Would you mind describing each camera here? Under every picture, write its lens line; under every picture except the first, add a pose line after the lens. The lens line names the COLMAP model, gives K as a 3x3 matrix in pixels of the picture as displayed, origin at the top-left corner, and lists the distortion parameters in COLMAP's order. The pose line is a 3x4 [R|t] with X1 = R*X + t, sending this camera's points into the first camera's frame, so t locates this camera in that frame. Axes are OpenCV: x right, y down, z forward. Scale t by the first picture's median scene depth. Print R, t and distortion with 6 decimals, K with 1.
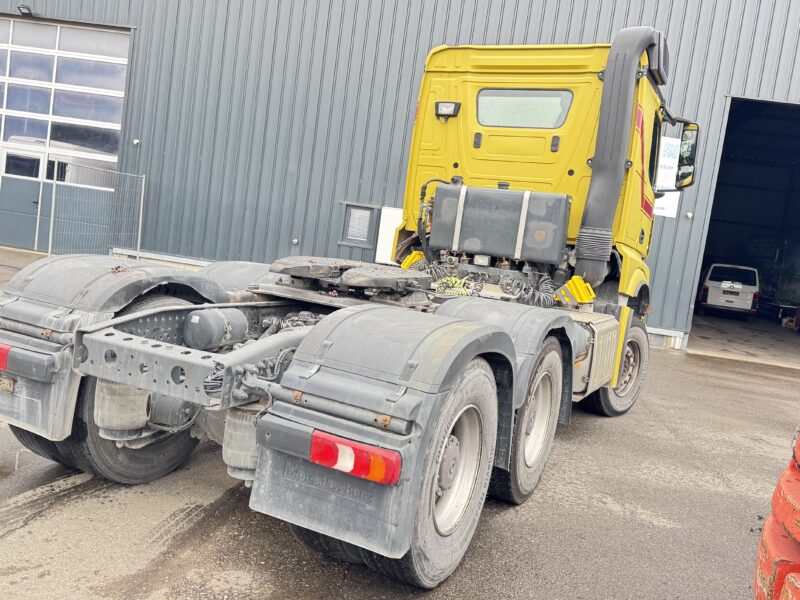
lens RADIAL K [[733.5, 0, 402.9], [0, 733.5, 299.6], [0, 0, 1]] dist [0.154279, -0.255633]
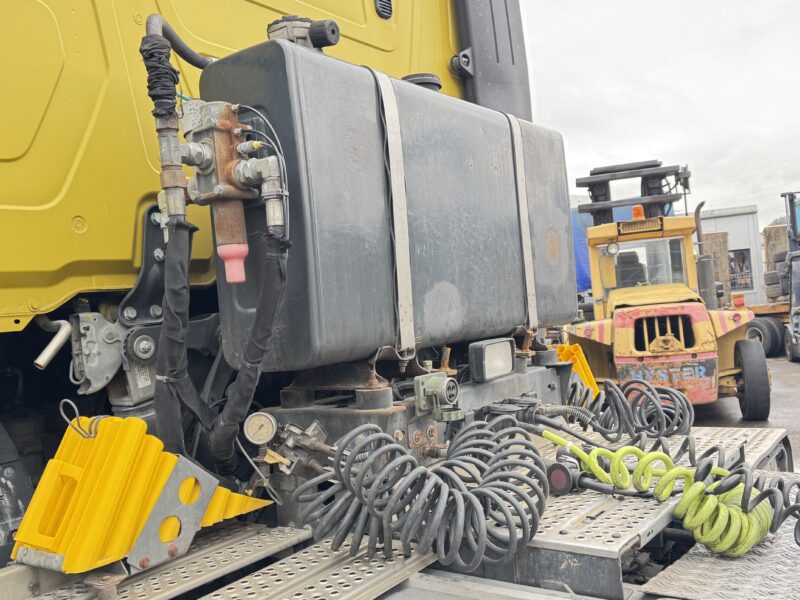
lens RADIAL K [[733.5, 0, 402.9], [0, 733.5, 299.6], [0, 0, 1]] dist [0.154279, -0.255633]
pose [[0.148192, -0.122806, 0.981304, -0.154285], [0.196362, 0.976158, 0.092508, -0.104423], [-0.969268, 0.178982, 0.168773, 0.974731]]
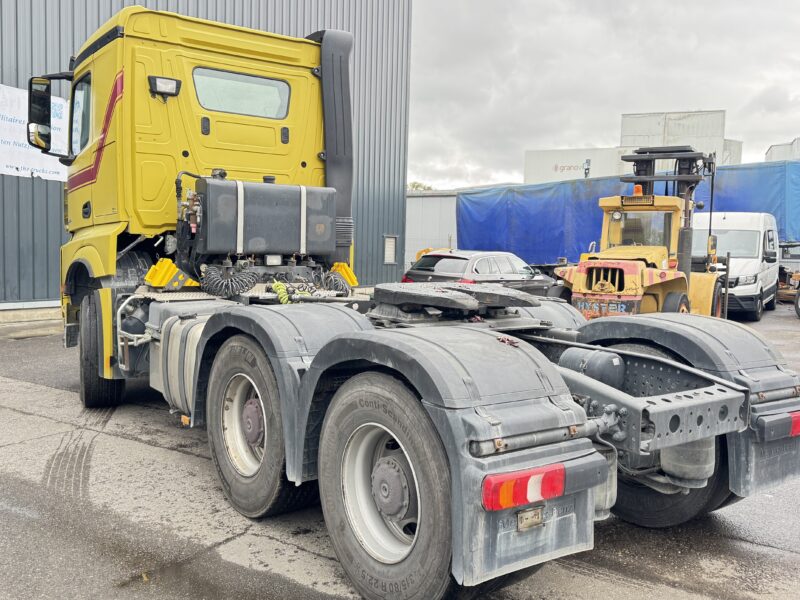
lens RADIAL K [[733.5, 0, 402.9], [0, 733.5, 299.6], [0, 0, 1]] dist [0.154279, -0.255633]
pose [[0.453107, -0.185607, 0.871920, -0.652128], [0.112007, 0.982187, 0.150874, -0.127113], [-0.884392, 0.029299, 0.465825, 0.405360]]
